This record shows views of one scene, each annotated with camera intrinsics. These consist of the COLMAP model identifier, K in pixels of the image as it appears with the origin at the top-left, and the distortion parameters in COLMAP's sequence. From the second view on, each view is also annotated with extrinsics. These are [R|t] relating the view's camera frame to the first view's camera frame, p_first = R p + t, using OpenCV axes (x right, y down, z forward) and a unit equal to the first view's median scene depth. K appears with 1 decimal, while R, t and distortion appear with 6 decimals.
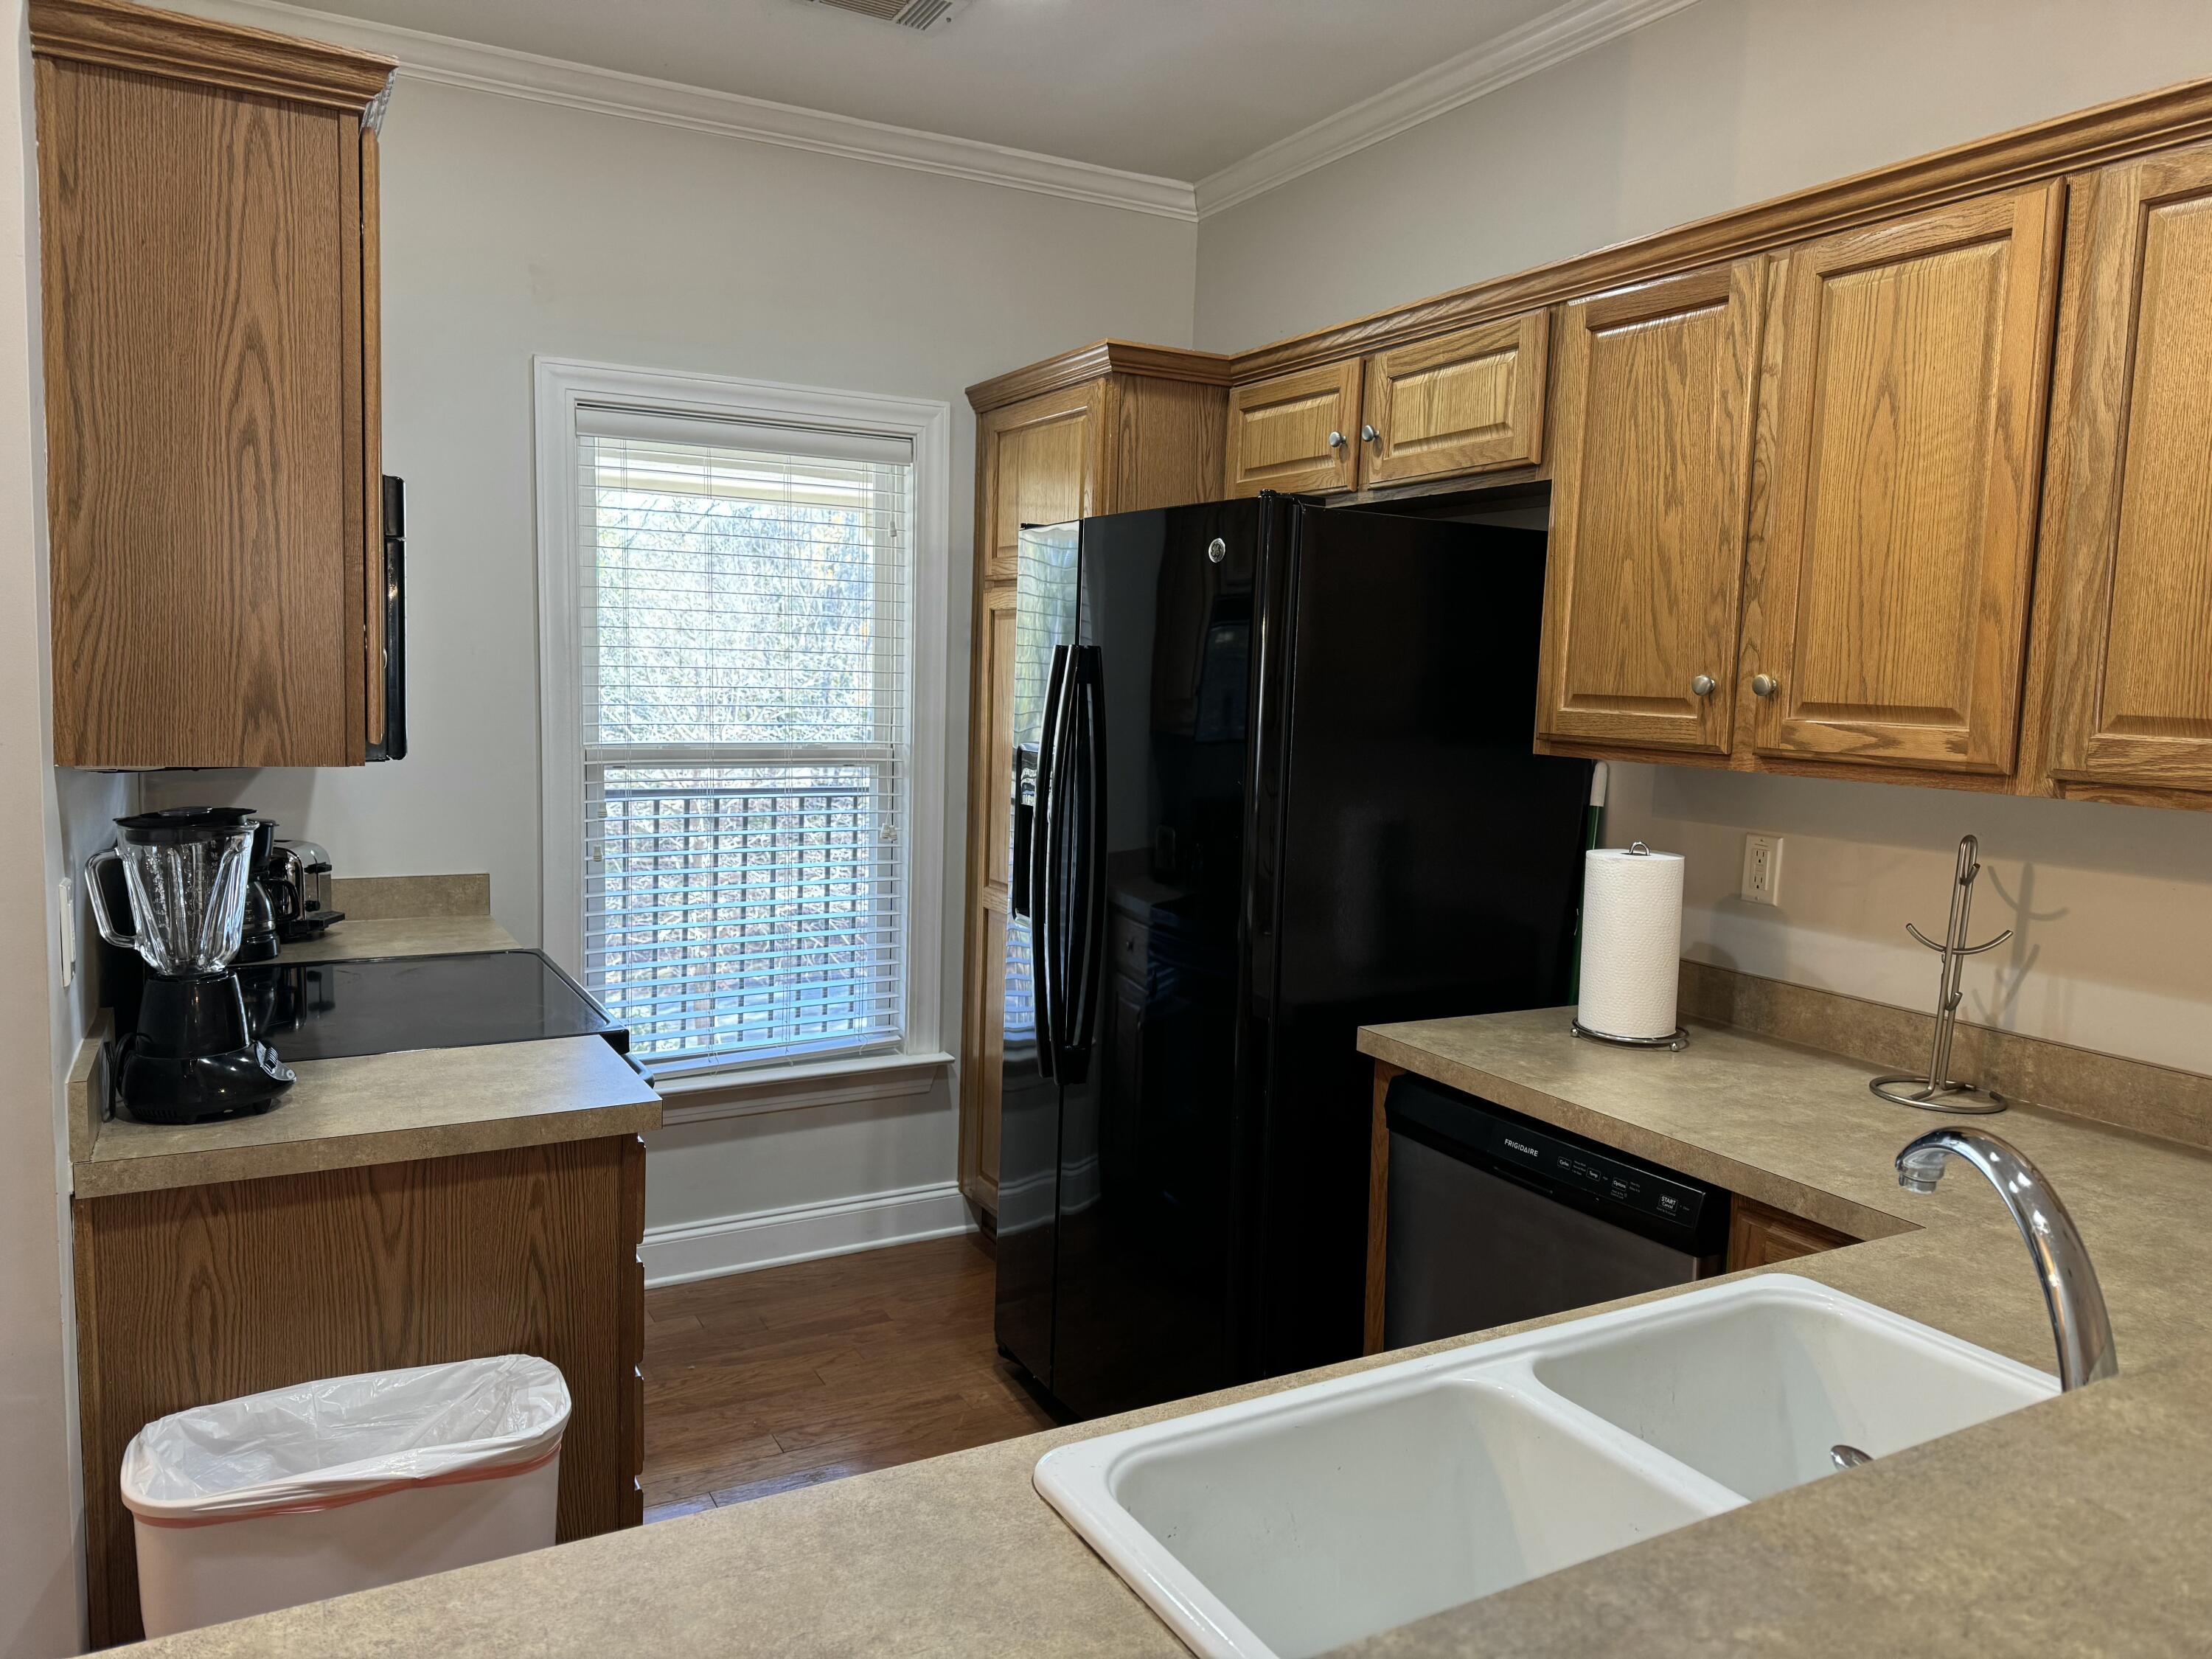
lens RADIAL K [[1559.1, 0, 1092.2], [0, 1559.1, 851.8], [0, 0, 1]] dist [0.088302, -0.095159]
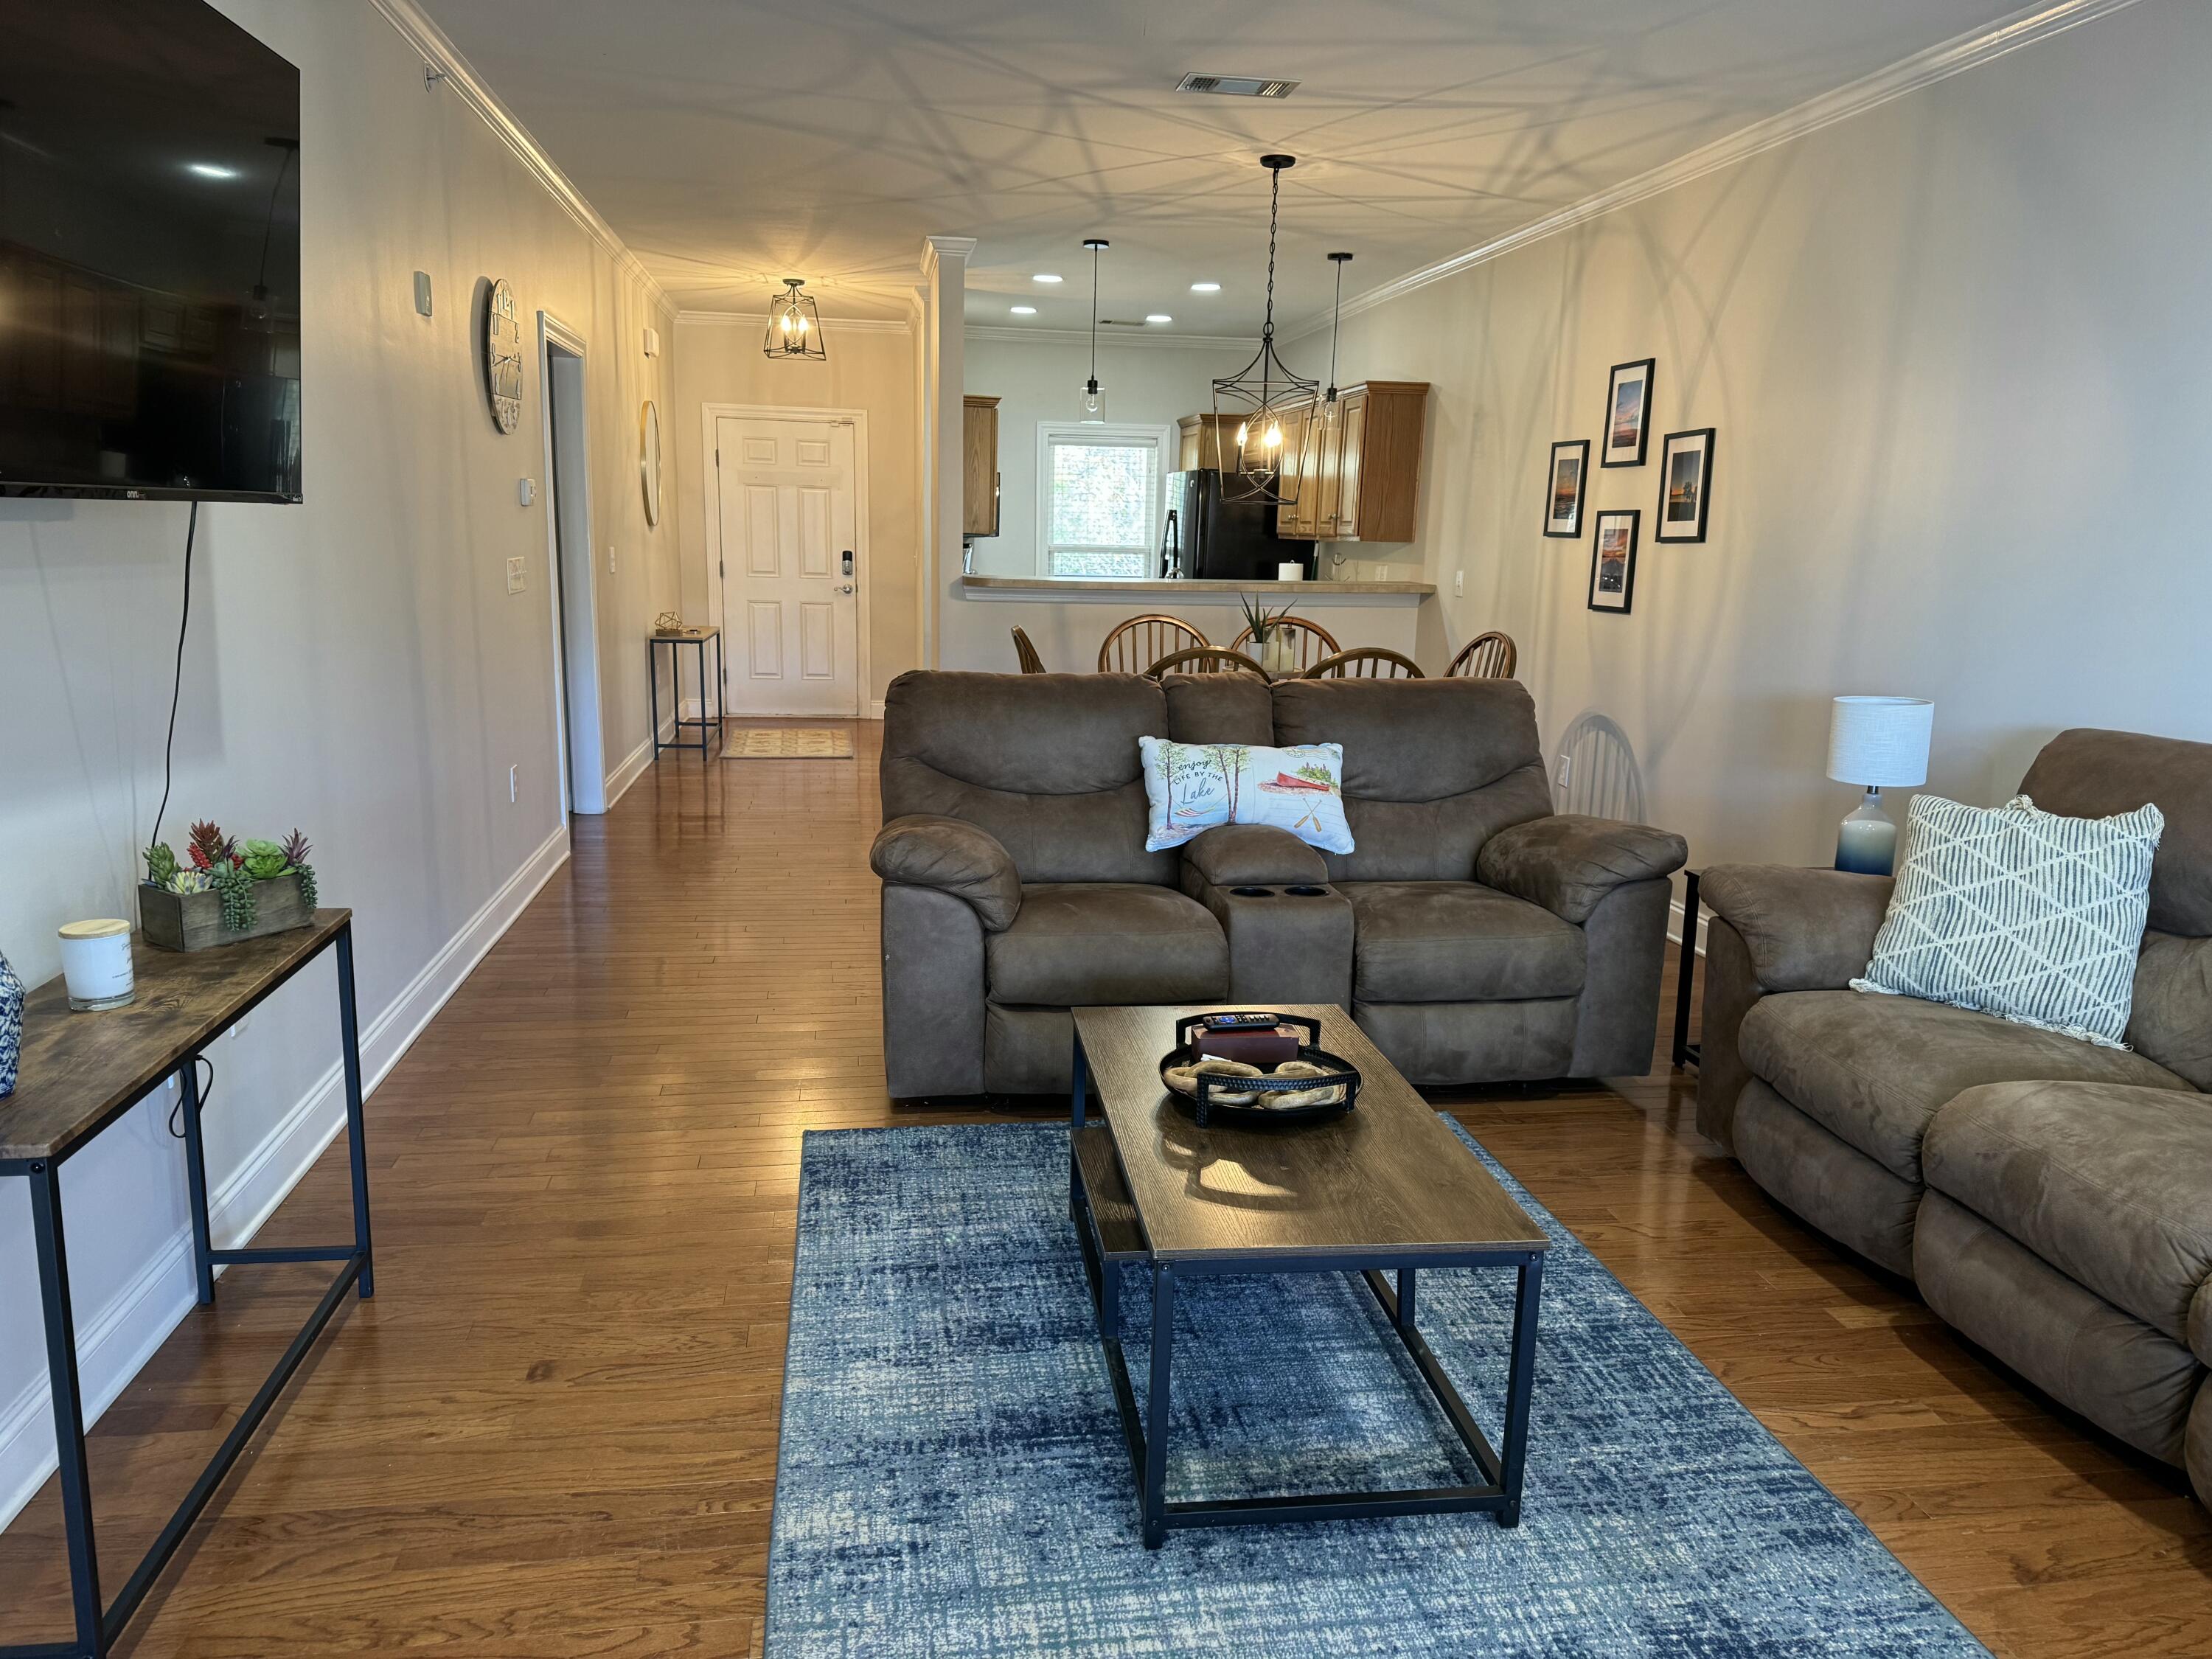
lens RADIAL K [[1559.1, 0, 1106.3], [0, 1559.1, 830.5], [0, 0, 1]] dist [0.088302, -0.095159]
pose [[0.943961, 0.058430, -0.324843, 1.256494], [-0.037290, 0.996784, 0.070933, 0.421964], [0.327943, -0.054845, 0.943104, -2.942627]]
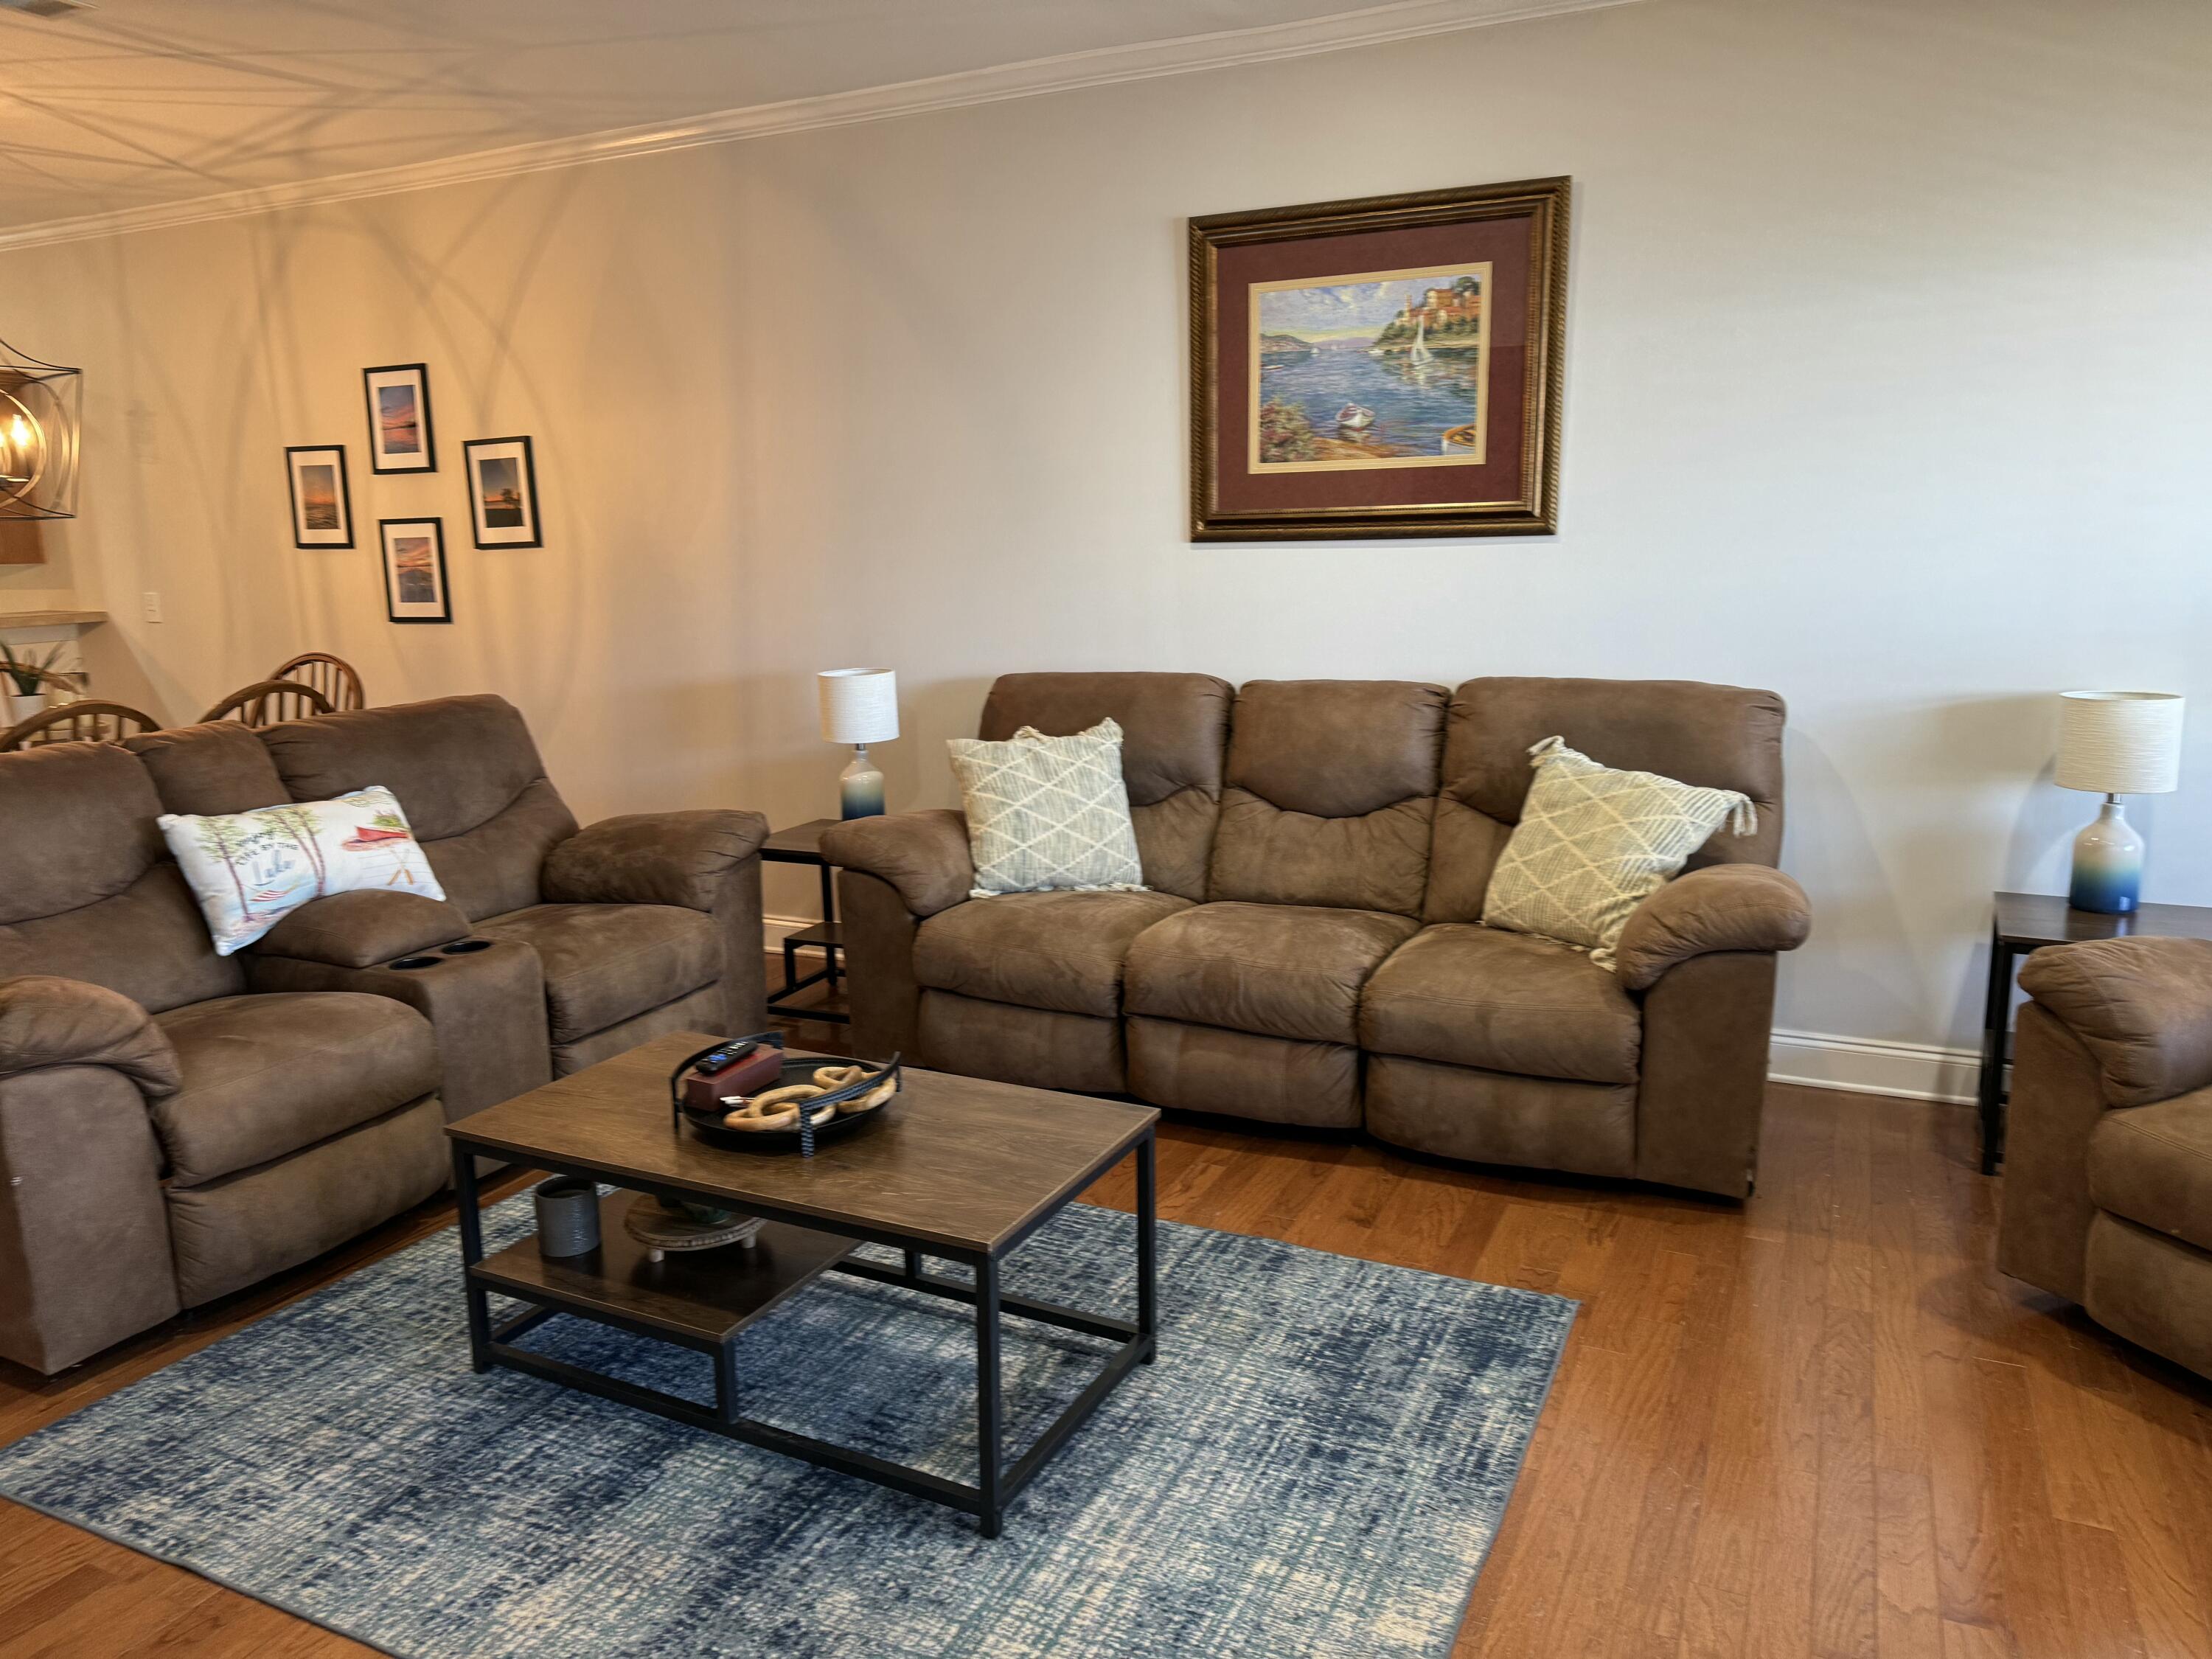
lens RADIAL K [[1559.1, 0, 1103.3], [0, 1559.1, 823.3], [0, 0, 1]] dist [0.088302, -0.095159]
pose [[0.810187, -0.153414, 0.565740, 0.587074], [0.115790, 0.988012, 0.102103, 0.397824], [-0.574622, -0.017215, 0.818238, -2.882610]]
